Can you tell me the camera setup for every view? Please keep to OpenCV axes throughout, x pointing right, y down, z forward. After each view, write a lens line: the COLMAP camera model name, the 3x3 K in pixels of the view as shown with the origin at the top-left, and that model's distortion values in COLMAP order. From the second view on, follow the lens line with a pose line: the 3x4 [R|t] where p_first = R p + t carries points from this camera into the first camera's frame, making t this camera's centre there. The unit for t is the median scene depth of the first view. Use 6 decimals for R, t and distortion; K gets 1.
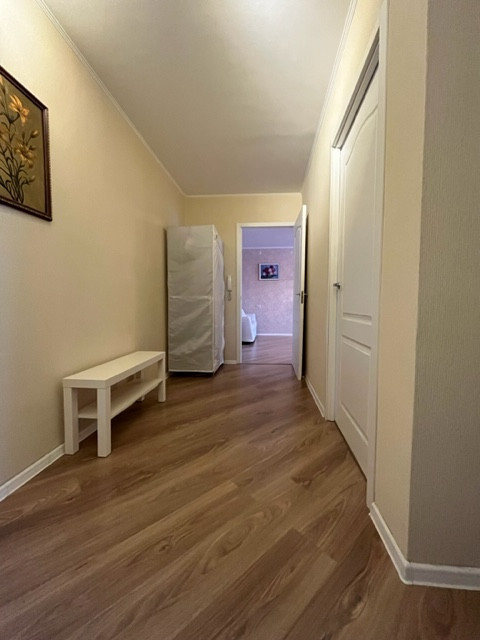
lens RADIAL K [[255.9, 0, 243.3], [0, 255.9, 318.7], [0, 0, 1]] dist [-0.000917, 0.000392]
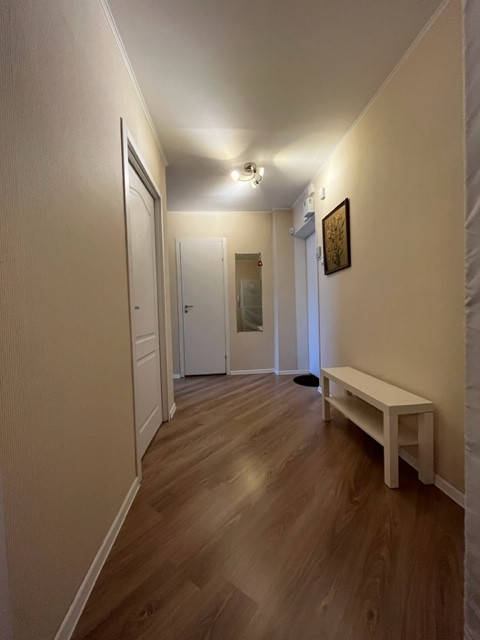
lens RADIAL K [[255.9, 0, 241.3], [0, 255.9, 319.5], [0, 0, 1]] dist [-0.000917, 0.000392]
pose [[-0.984409, 0.028309, -0.173604, 0.184086], [0.011494, 0.995207, 0.097109, -0.201711], [0.175521, 0.093600, -0.980016, 2.259203]]
